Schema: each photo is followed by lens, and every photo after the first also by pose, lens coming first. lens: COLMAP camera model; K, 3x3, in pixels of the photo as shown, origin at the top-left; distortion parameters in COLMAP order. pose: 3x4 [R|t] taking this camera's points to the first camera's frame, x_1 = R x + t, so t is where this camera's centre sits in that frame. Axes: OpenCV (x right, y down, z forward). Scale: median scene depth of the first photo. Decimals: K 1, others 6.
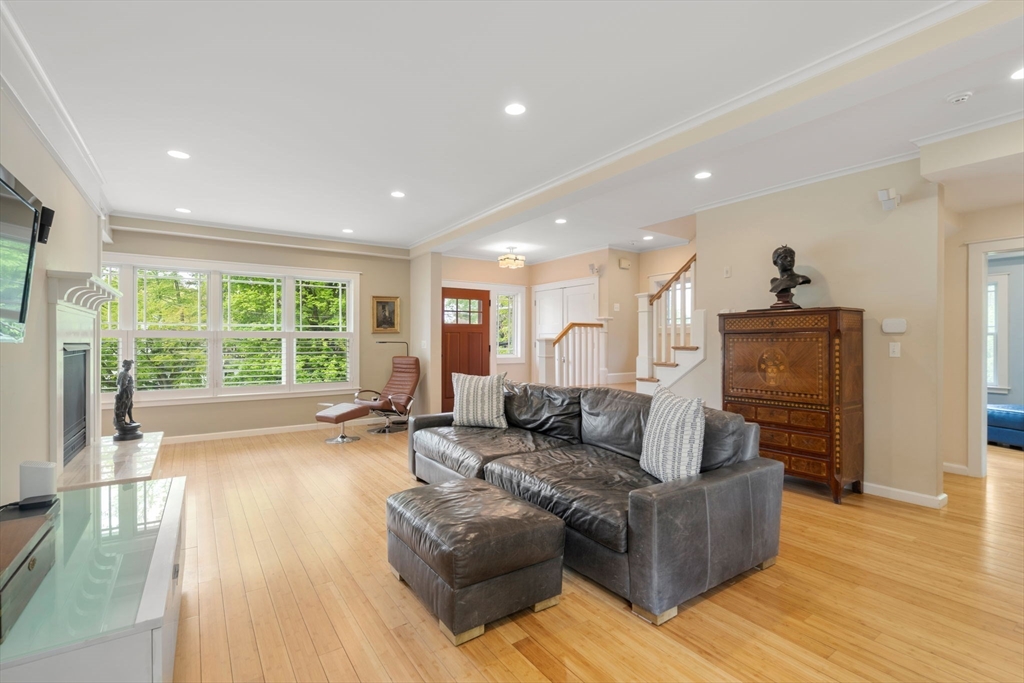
lens RADIAL K [[471.5, 0, 510.2], [0, 471.5, 338.4], [0, 0, 1]] dist [-0.004378, -0.000086]
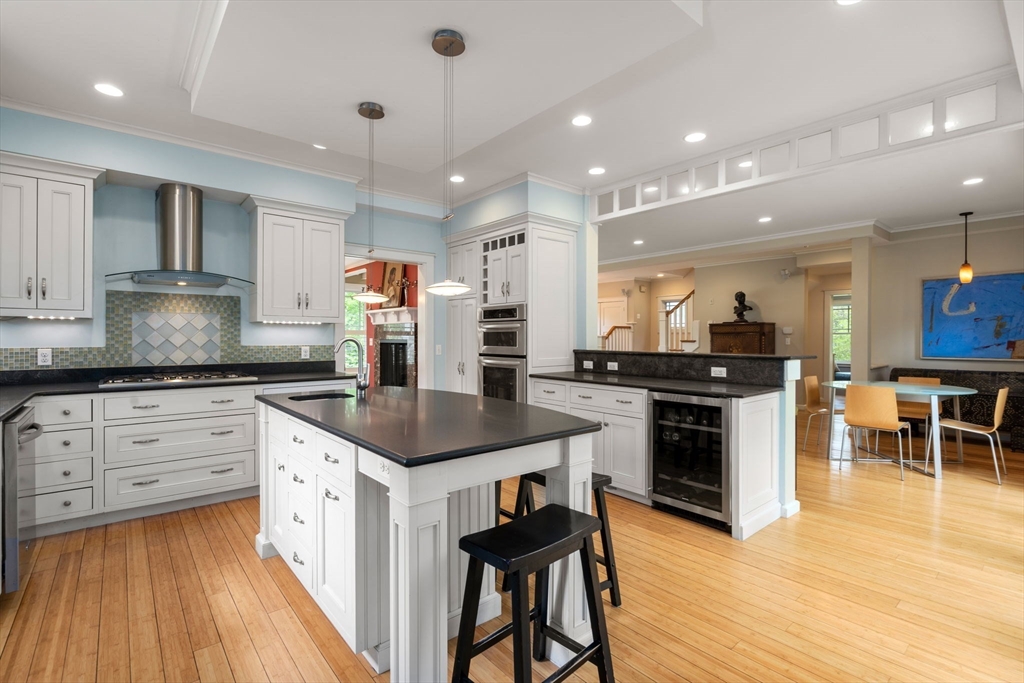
lens RADIAL K [[471.5, 0, 513.3], [0, 471.5, 338.5], [0, 0, 1]] dist [-0.004378, -0.000086]
pose [[0.995648, -0.004520, 0.093084, -0.492308], [0.003524, 0.999935, 0.010858, -0.012692], [-0.093127, -0.010482, 0.995599, -0.789086]]
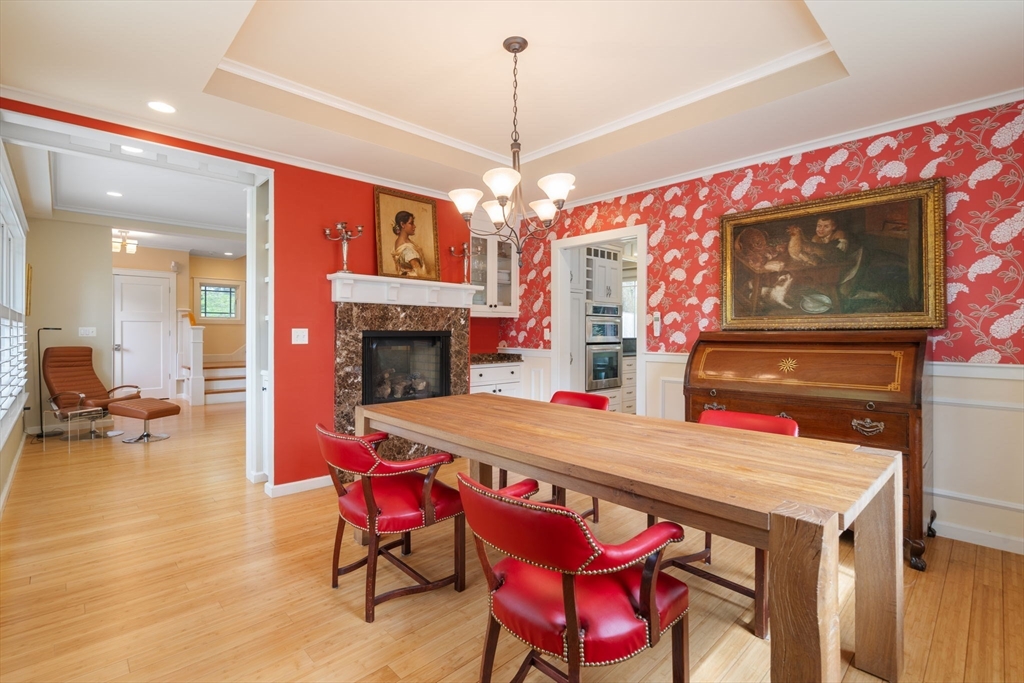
lens RADIAL K [[471.5, 0, 505.3], [0, 471.5, 336.7], [0, 0, 1]] dist [-0.004378, -0.000086]
pose [[-0.154153, -0.018534, 0.987873, -1.542663], [0.001344, 0.999819, 0.018968, -0.007447], [-0.988046, 0.004251, -0.154101, 0.546063]]
